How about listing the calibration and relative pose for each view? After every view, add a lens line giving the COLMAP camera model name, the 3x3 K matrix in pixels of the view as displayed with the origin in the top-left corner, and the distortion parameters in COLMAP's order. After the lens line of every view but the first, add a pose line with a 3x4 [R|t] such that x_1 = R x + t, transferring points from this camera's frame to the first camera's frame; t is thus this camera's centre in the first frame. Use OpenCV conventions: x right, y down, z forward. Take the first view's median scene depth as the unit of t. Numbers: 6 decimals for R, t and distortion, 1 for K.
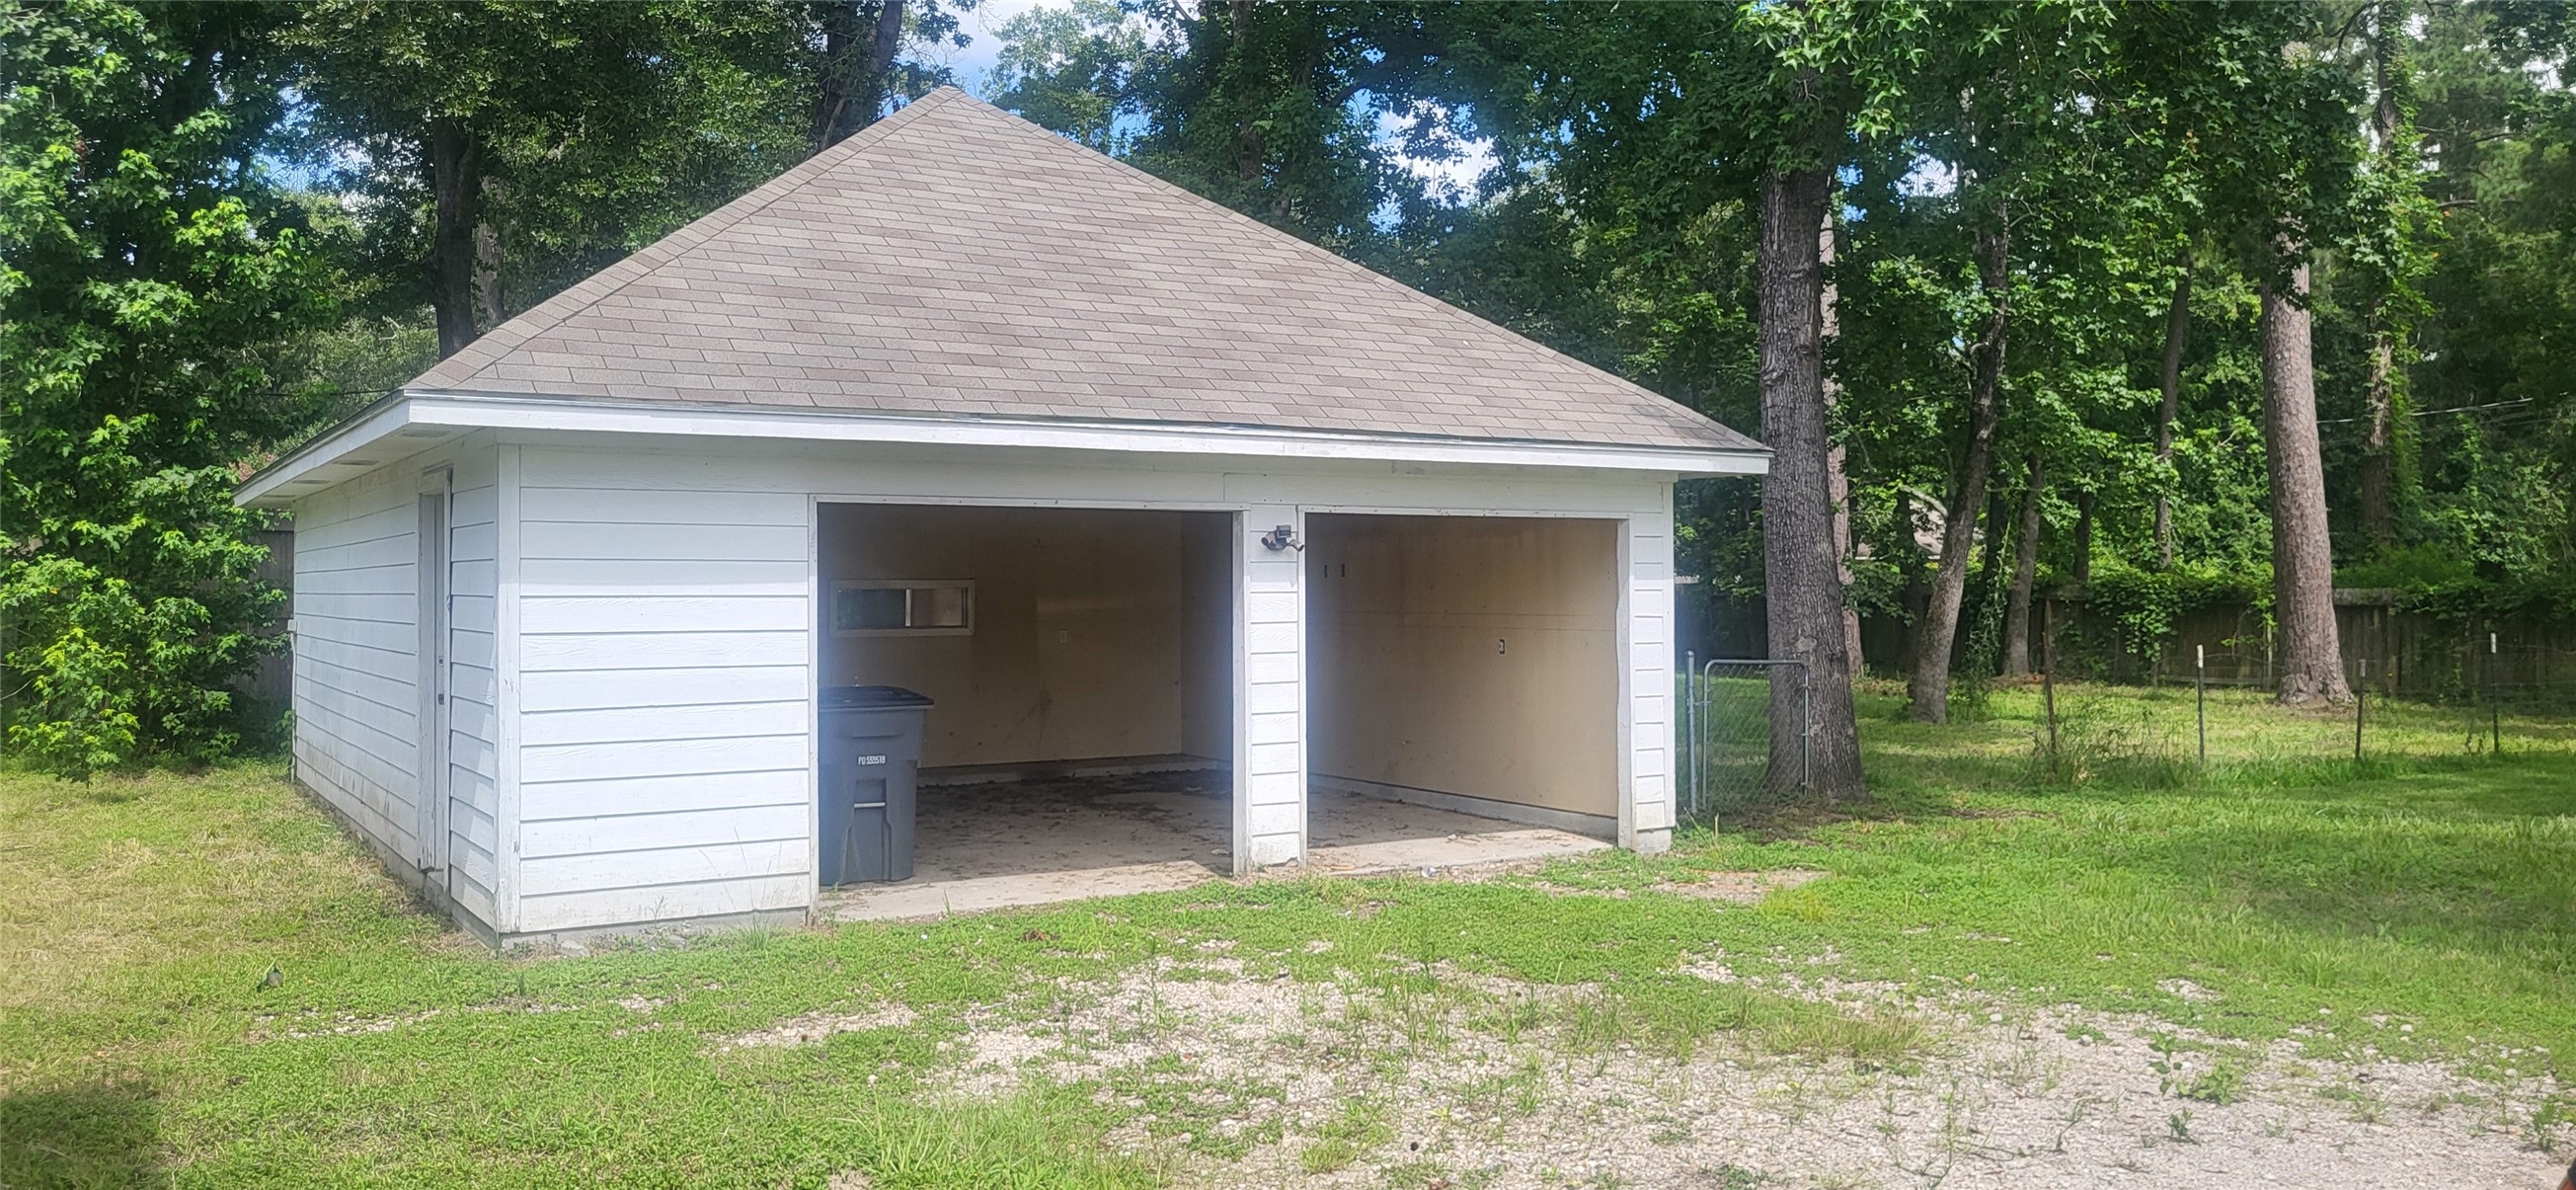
lens RADIAL K [[1979.4, 0, 1294.7], [0, 1979.4, 559.9], [0, 0, 1]] dist [0.018397, 0.001063]
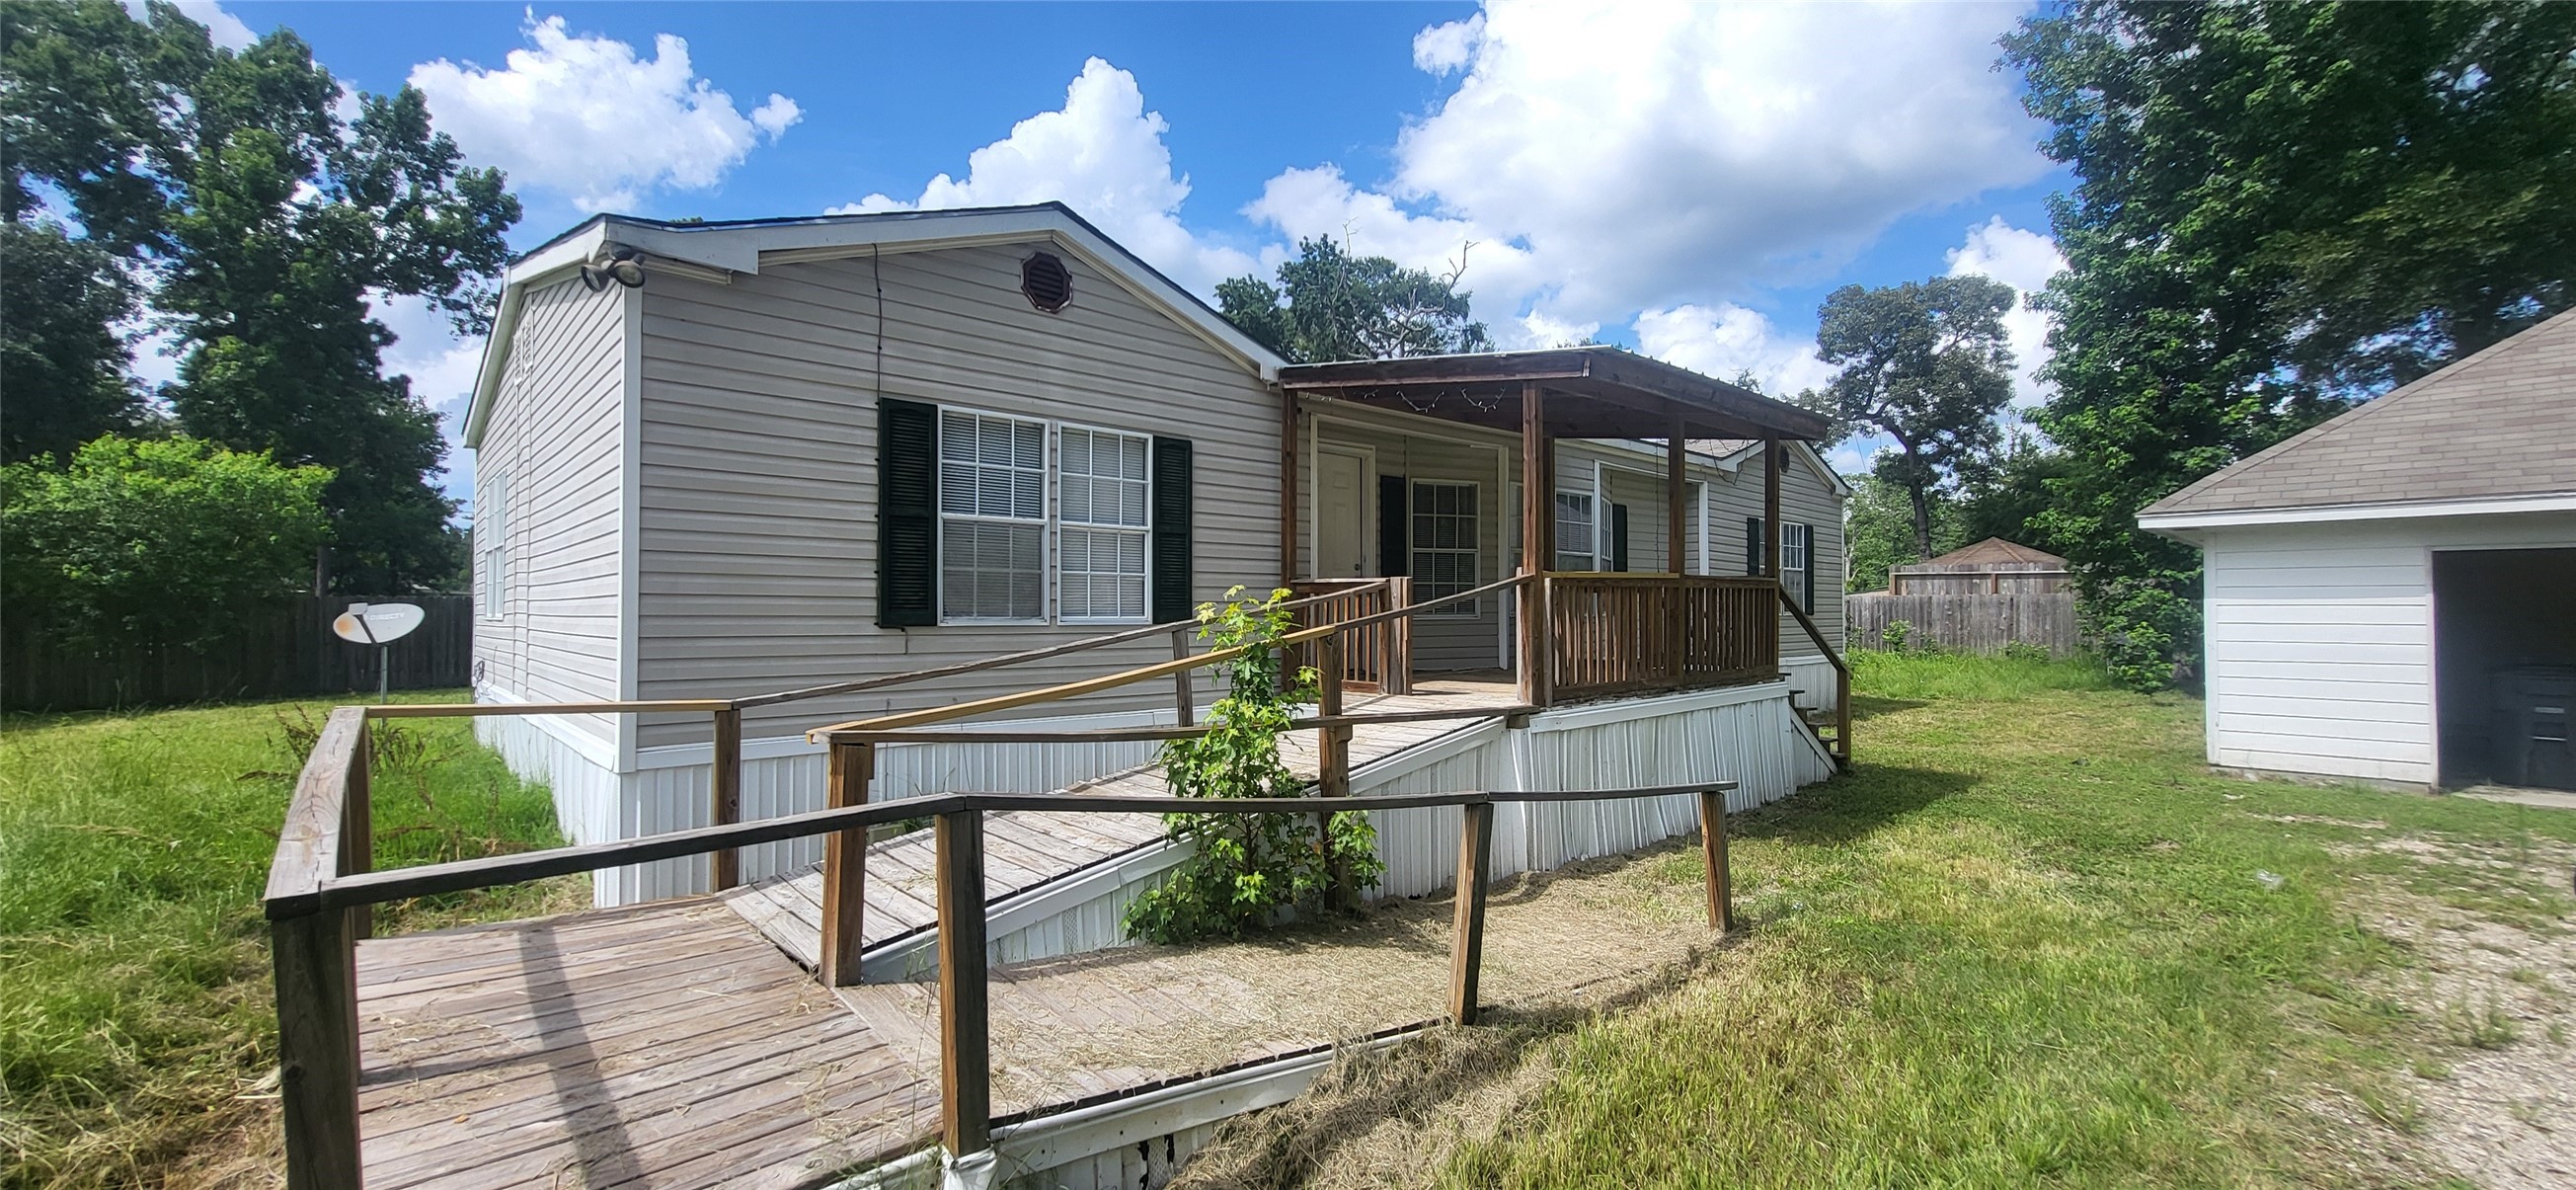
lens RADIAL K [[1029.2, 0, 1287.1], [0, 1029.2, 592.1], [0, 0, 1]] dist [0.000227, 0.000474]
pose [[0.195871, -0.012500, -0.980550, 0.342934], [0.013690, 0.999856, -0.010012, 0.001550], [0.980534, -0.011463, 0.196014, -0.124642]]
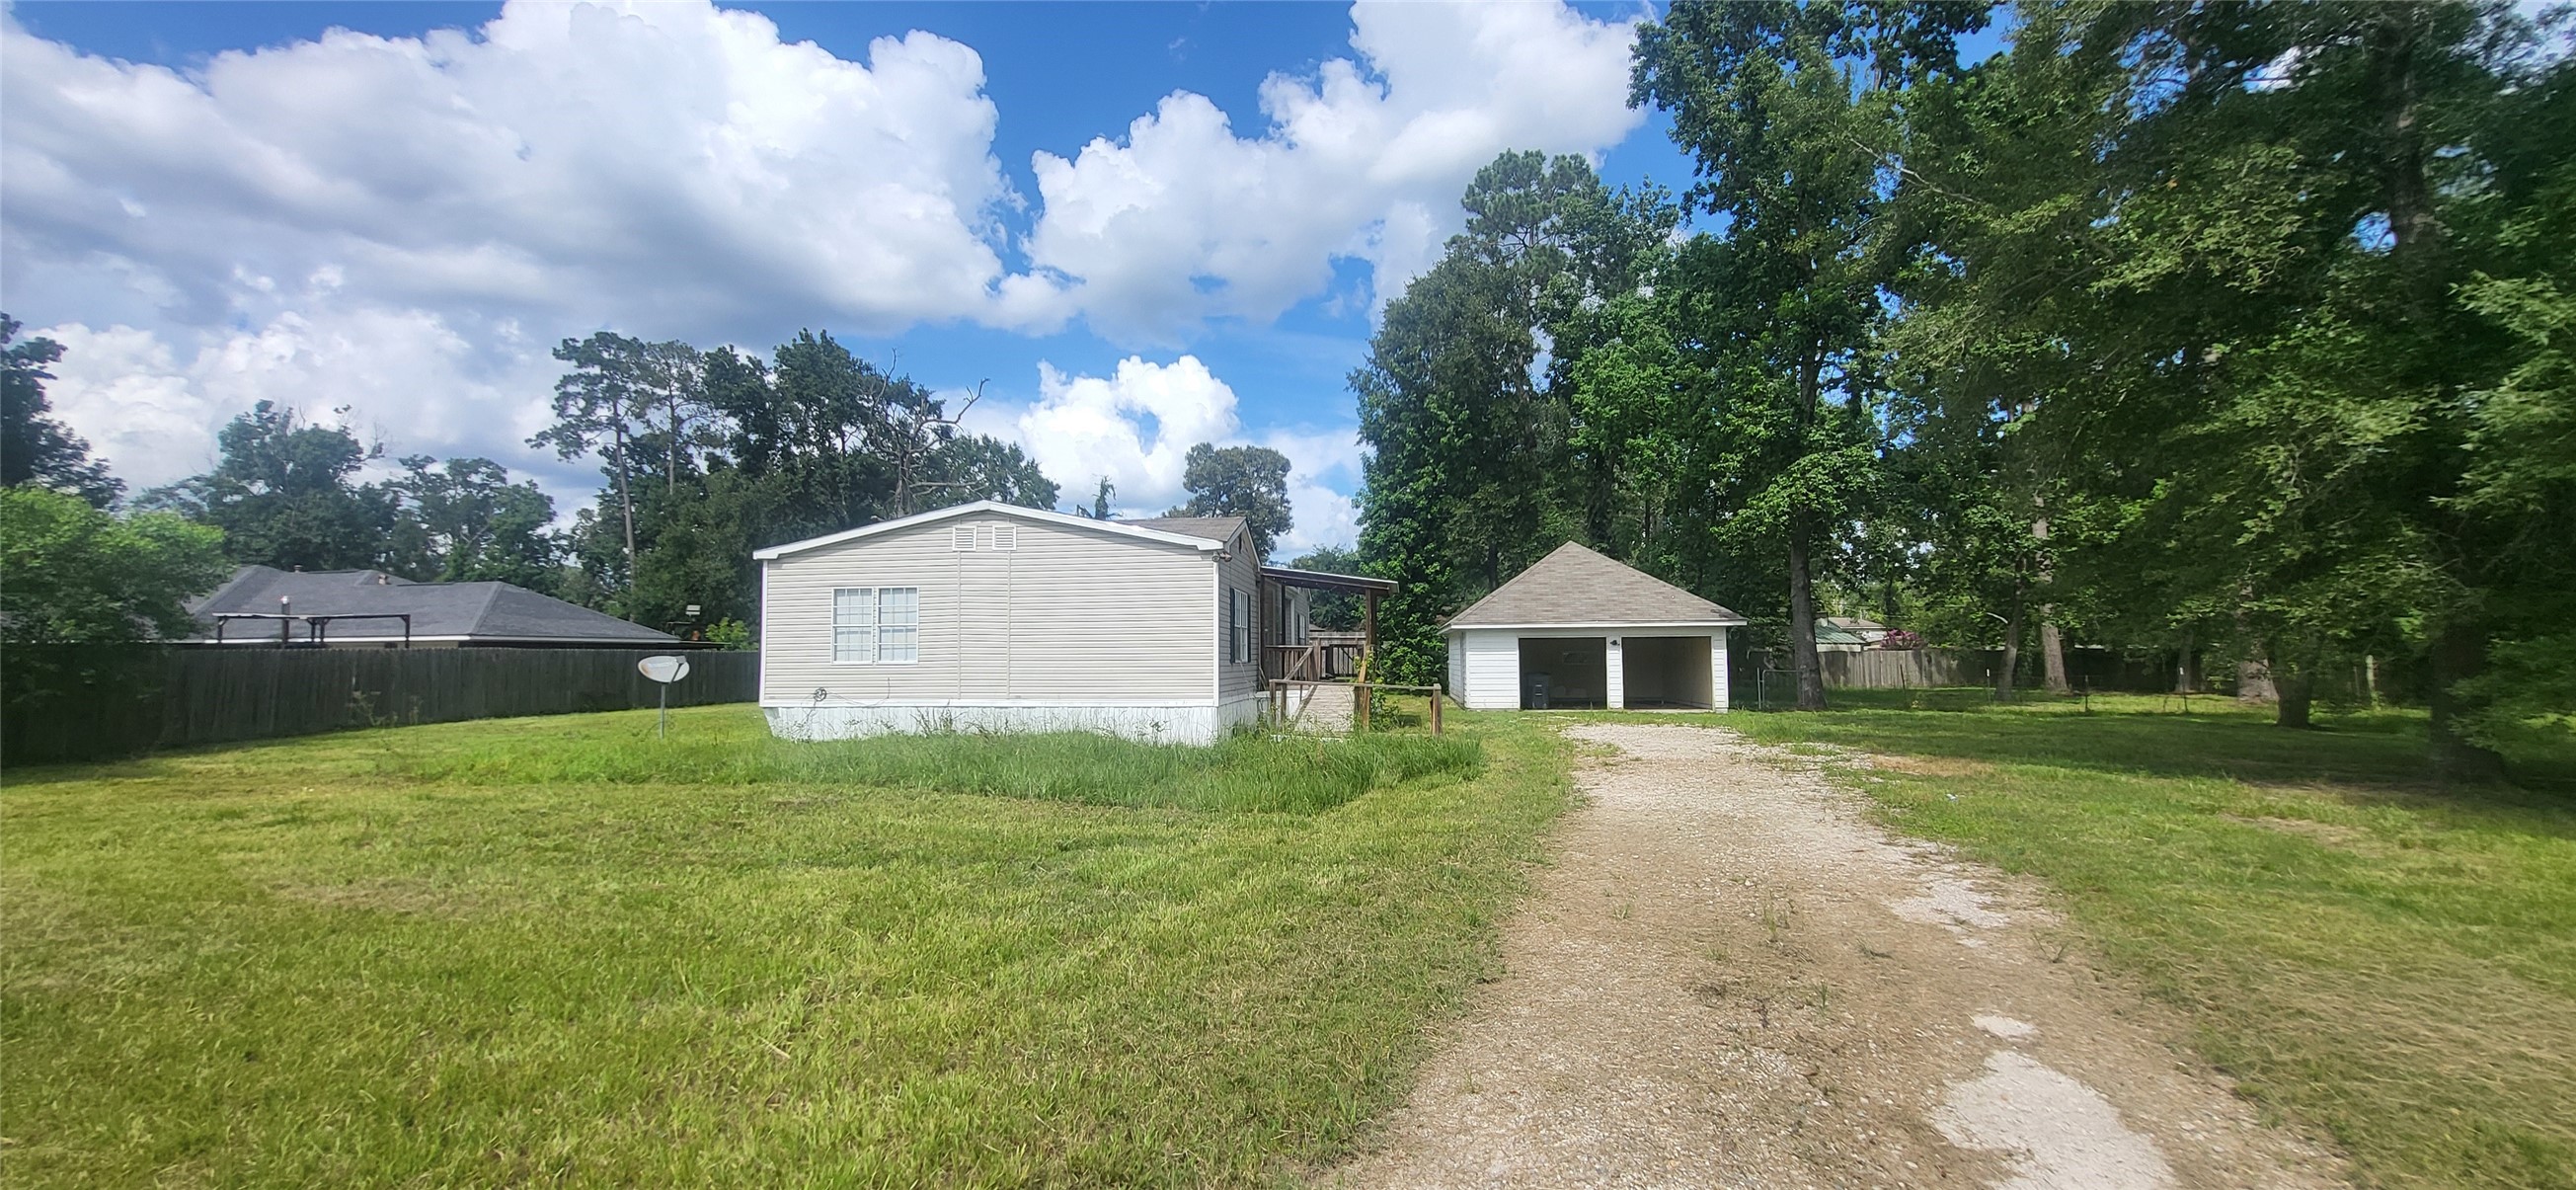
lens RADIAL K [[1029.2, 0, 1287.1], [0, 1029.2, 592.1], [0, 0, 1]] dist [0.000227, 0.000474]
pose [[0.789895, -0.036581, -0.612150, 0.810328], [0.007514, 0.998722, -0.049986, -0.012965], [0.613196, 0.034884, 0.789161, -1.351680]]
